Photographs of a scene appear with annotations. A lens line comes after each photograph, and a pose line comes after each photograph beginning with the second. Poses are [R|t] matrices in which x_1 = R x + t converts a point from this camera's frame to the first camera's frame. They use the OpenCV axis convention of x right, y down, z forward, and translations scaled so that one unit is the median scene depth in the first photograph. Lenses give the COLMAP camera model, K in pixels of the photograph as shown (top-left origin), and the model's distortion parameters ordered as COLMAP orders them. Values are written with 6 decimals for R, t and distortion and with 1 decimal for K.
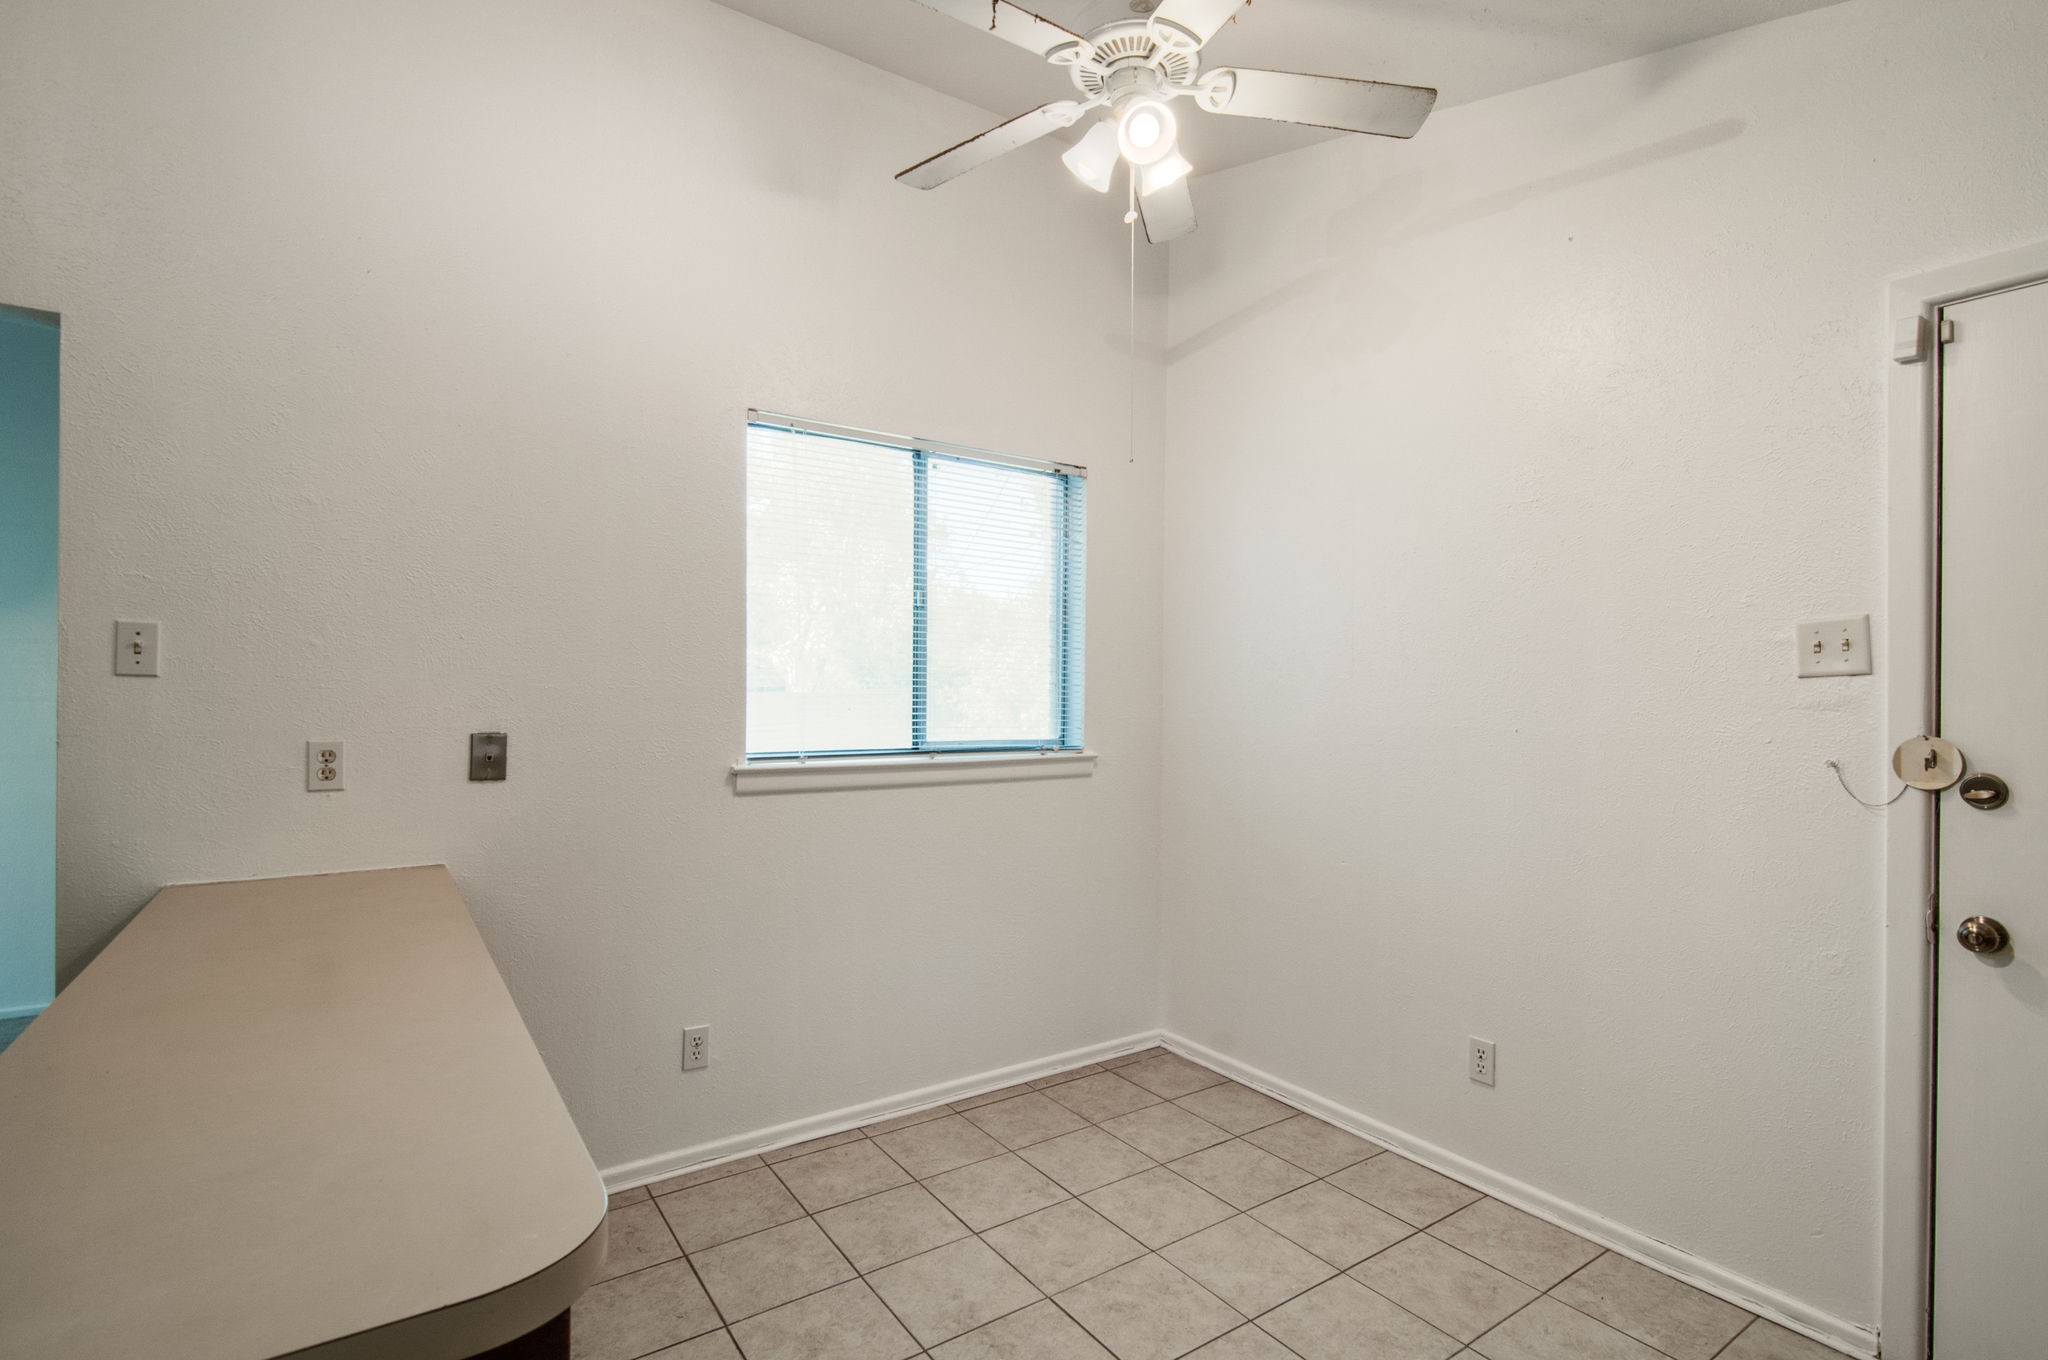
lens RADIAL K [[987.7, 0, 1033.1], [0, 987.7, 689.0], [0, 0, 1]] dist [0.000627, 0.000073]
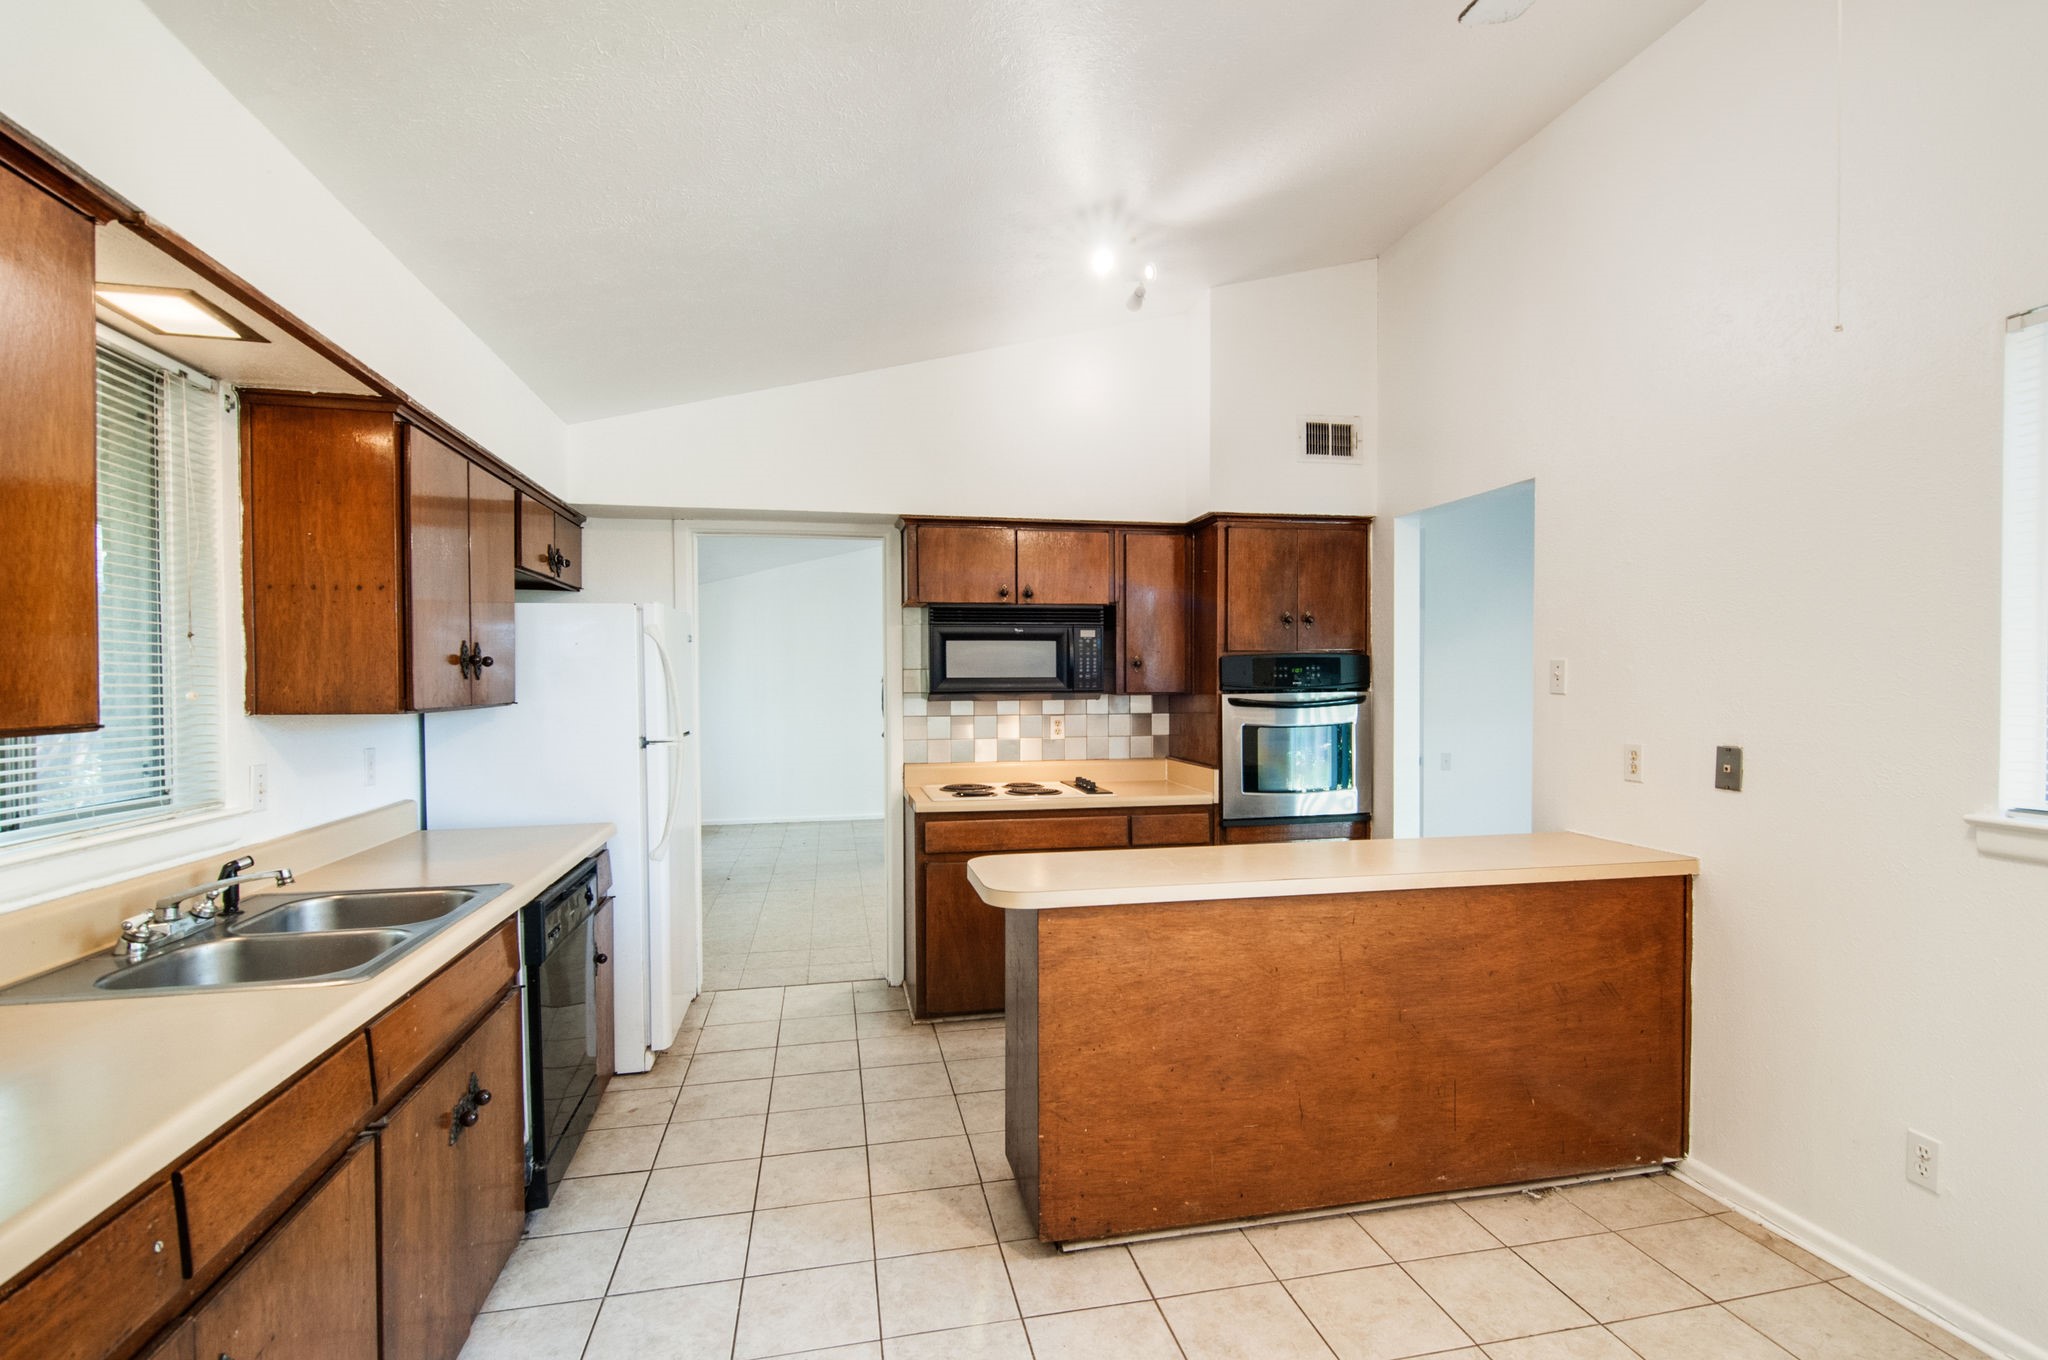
lens RADIAL K [[987.7, 0, 1033.2], [0, 987.7, 686.9], [0, 0, 1]] dist [0.000627, 0.000073]
pose [[-0.387828, 0.004086, -0.921723, 0.735991], [0.010726, 0.999942, -0.000080, -0.028098], [0.921669, -0.009918, -0.387849, 0.719173]]
